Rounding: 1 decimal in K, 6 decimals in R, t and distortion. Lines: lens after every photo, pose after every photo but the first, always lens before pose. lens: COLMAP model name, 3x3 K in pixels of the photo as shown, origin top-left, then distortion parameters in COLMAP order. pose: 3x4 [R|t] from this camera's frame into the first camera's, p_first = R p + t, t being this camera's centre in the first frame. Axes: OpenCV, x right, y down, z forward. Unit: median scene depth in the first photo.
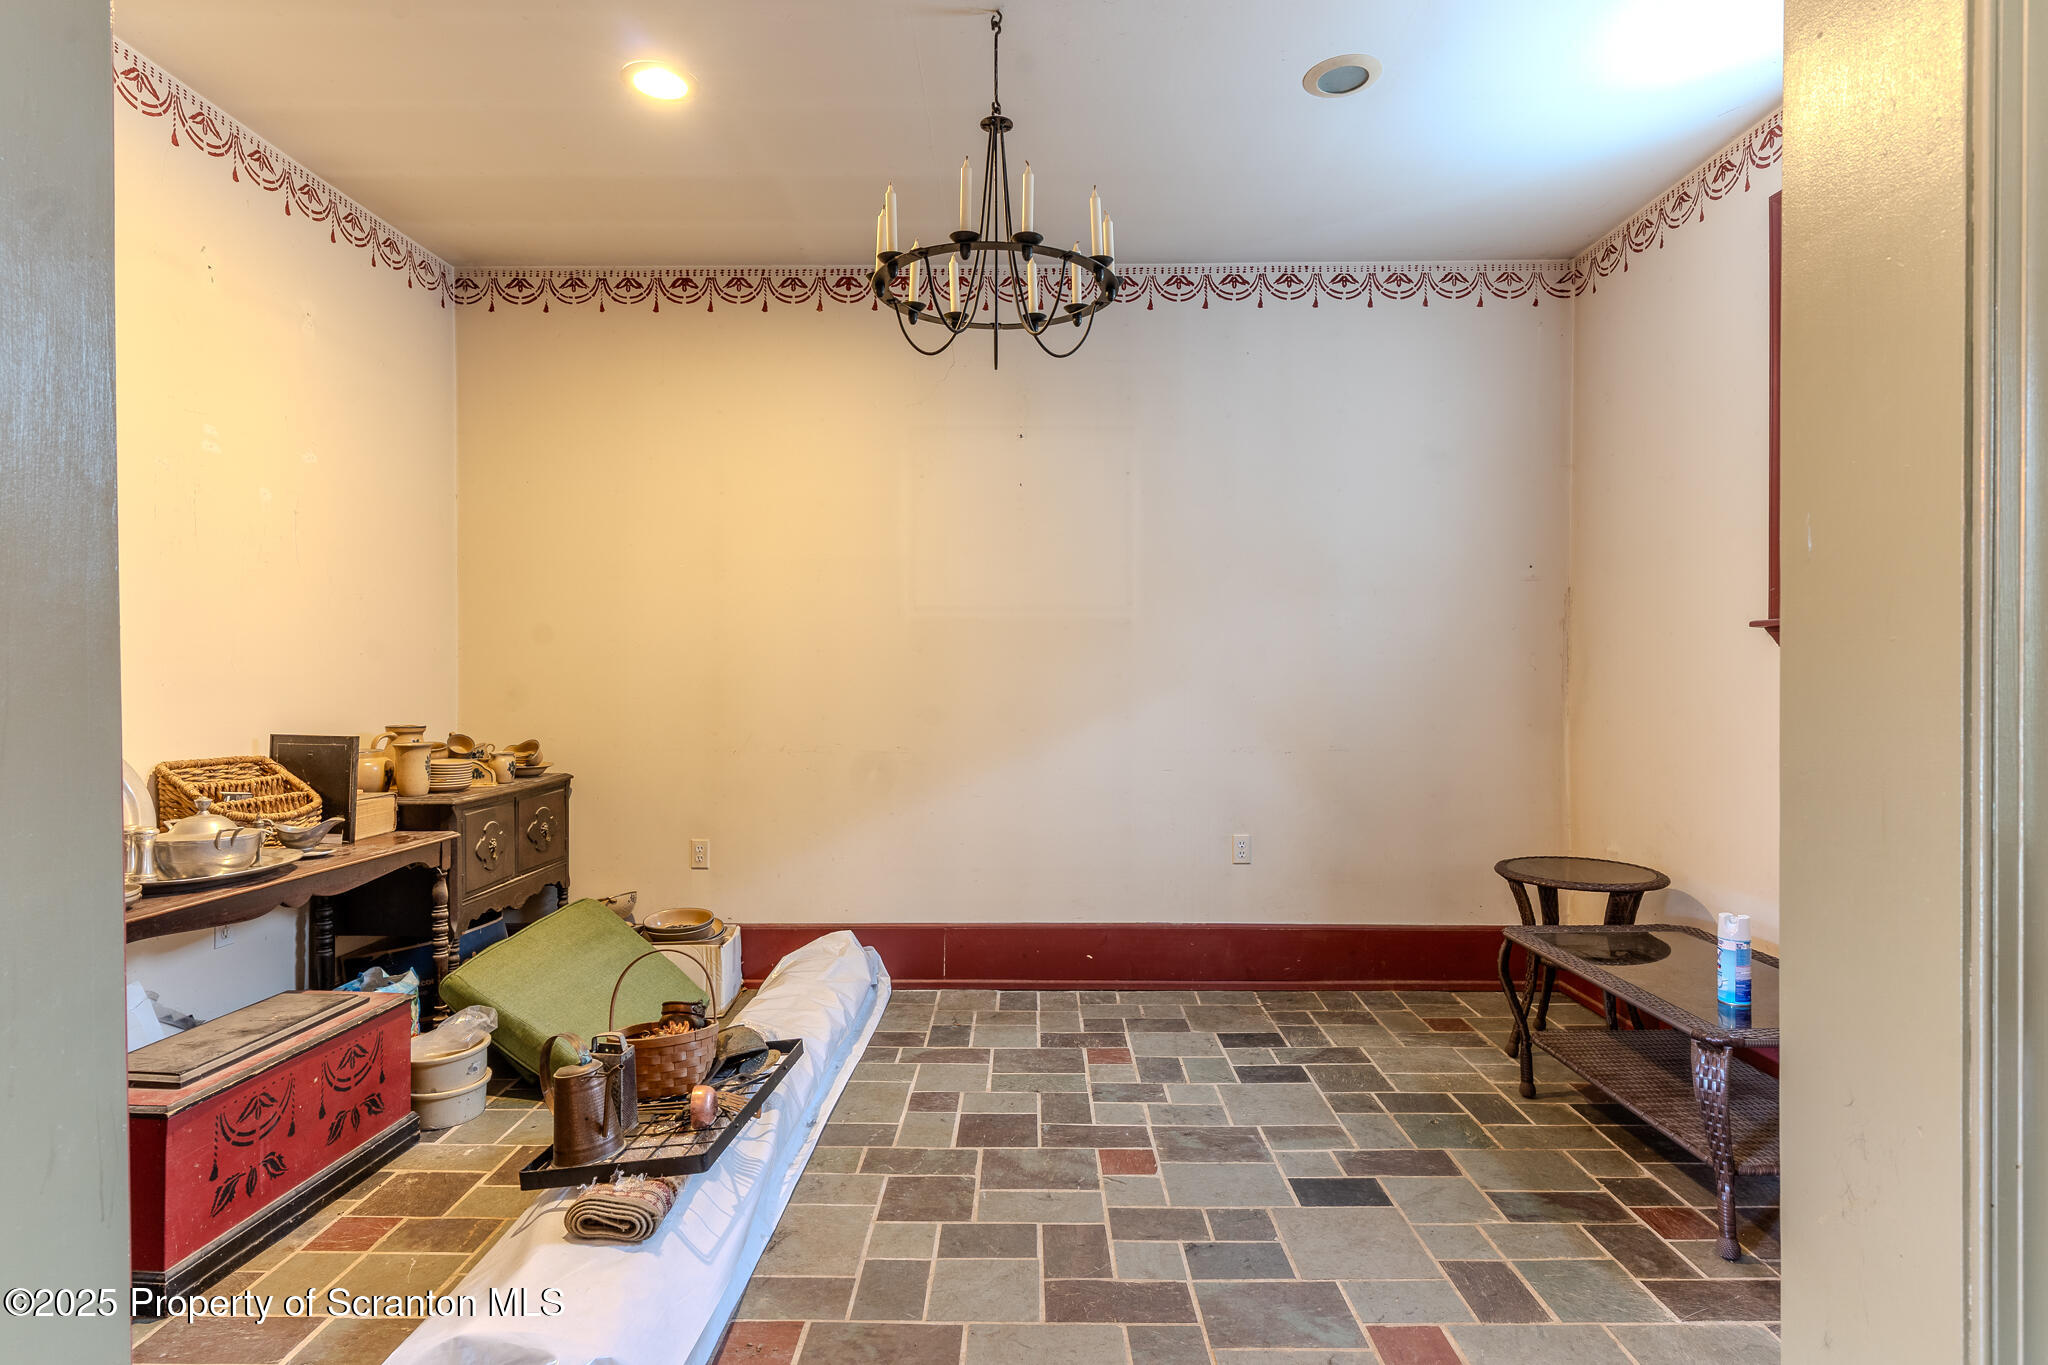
lens RADIAL K [[1062.7, 0, 1019.6], [0, 1062.7, 683.6], [0, 0, 1]] dist [0.000874, -0.000030]
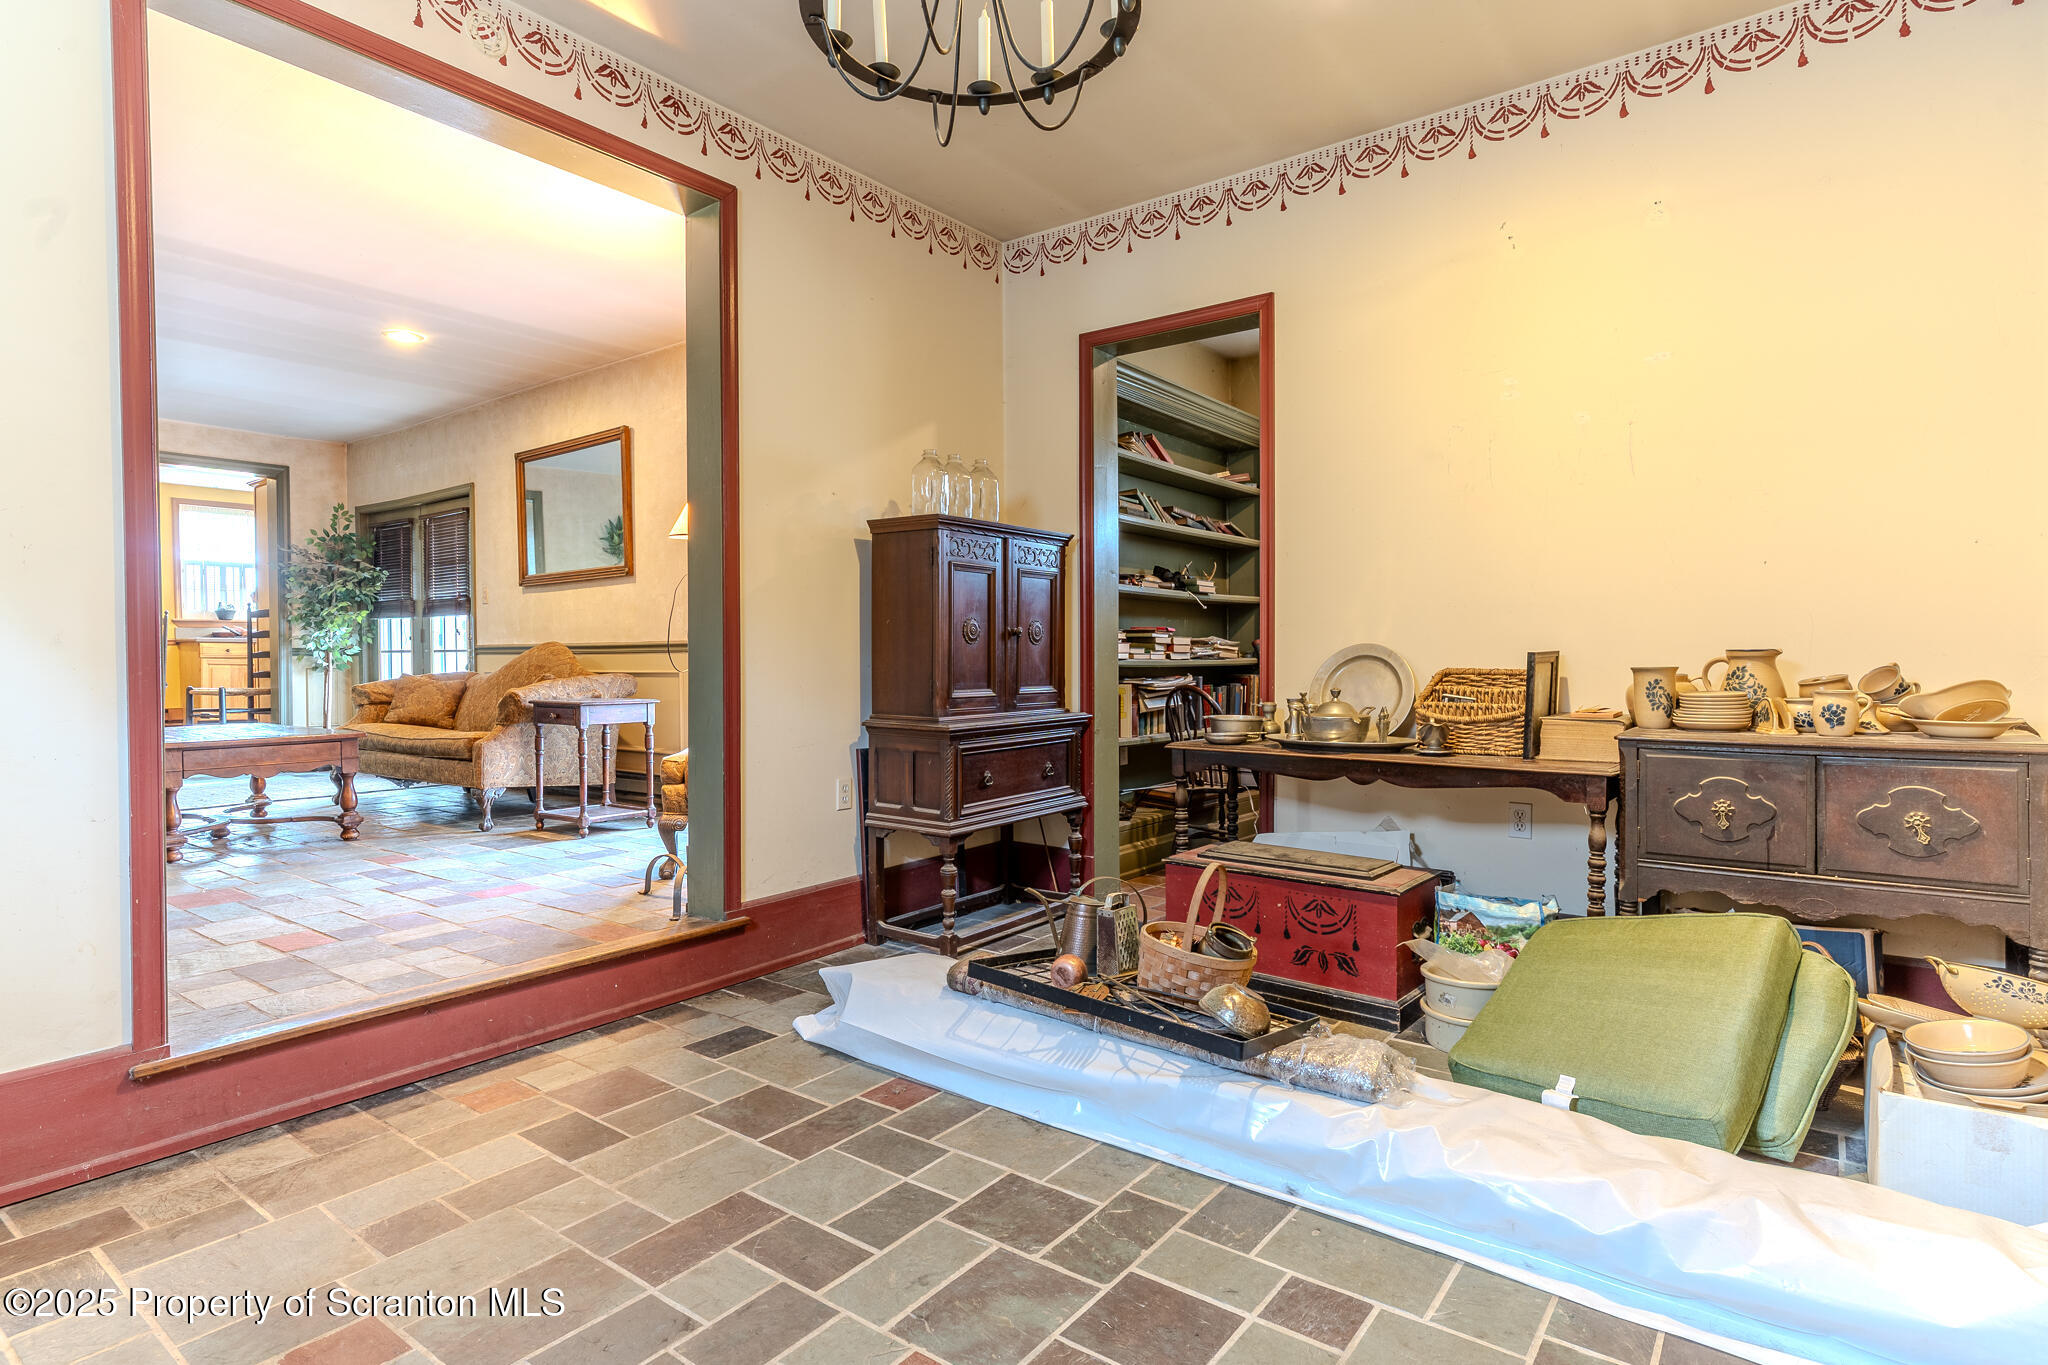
lens RADIAL K [[1062.7, 0, 1019.6], [0, 1062.7, 683.6], [0, 0, 1]] dist [0.000874, -0.000030]
pose [[-0.596229, 0.019435, -0.802579, 0.536195], [-0.004203, 0.999618, 0.027329, 0.064241], [0.802803, 0.019668, -0.595919, 1.434313]]
